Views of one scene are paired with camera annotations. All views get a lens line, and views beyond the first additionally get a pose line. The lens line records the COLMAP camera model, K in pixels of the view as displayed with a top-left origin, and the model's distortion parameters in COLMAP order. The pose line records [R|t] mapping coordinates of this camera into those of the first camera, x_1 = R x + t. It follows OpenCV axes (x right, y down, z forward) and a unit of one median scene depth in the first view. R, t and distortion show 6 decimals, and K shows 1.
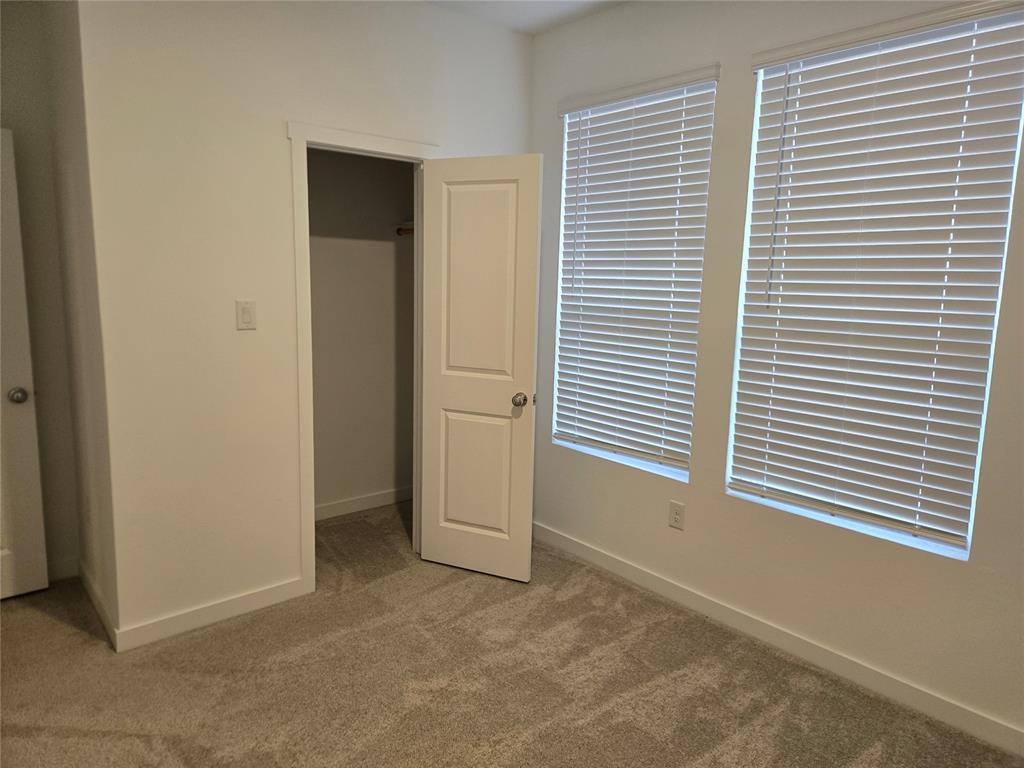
lens RADIAL K [[693.8, 0, 509.1], [0, 693.8, 378.6], [0, 0, 1]] dist [0.089478, -0.066375]
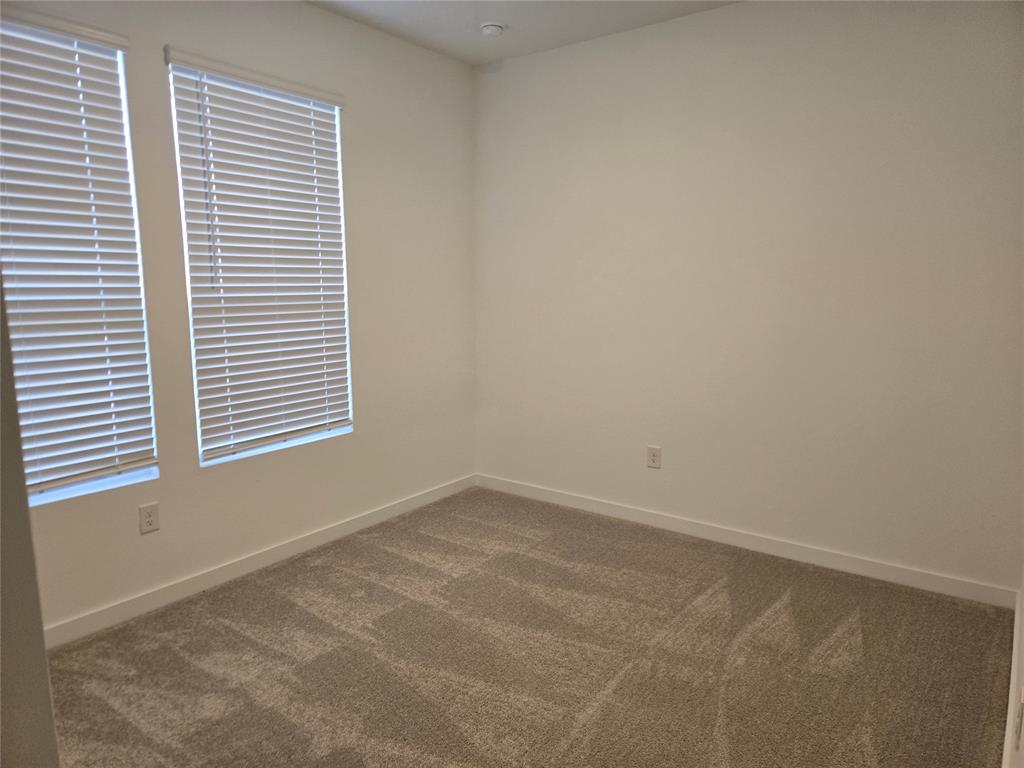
lens RADIAL K [[688.1, 0, 490.1], [0, 688.1, 382.4], [0, 0, 1]] dist [0.036855, -0.000344]
pose [[-0.209350, -0.155359, 0.965420, -0.819882], [0.152668, 0.969998, 0.189201, -0.096599], [-0.965849, 0.186998, -0.179350, 0.795025]]
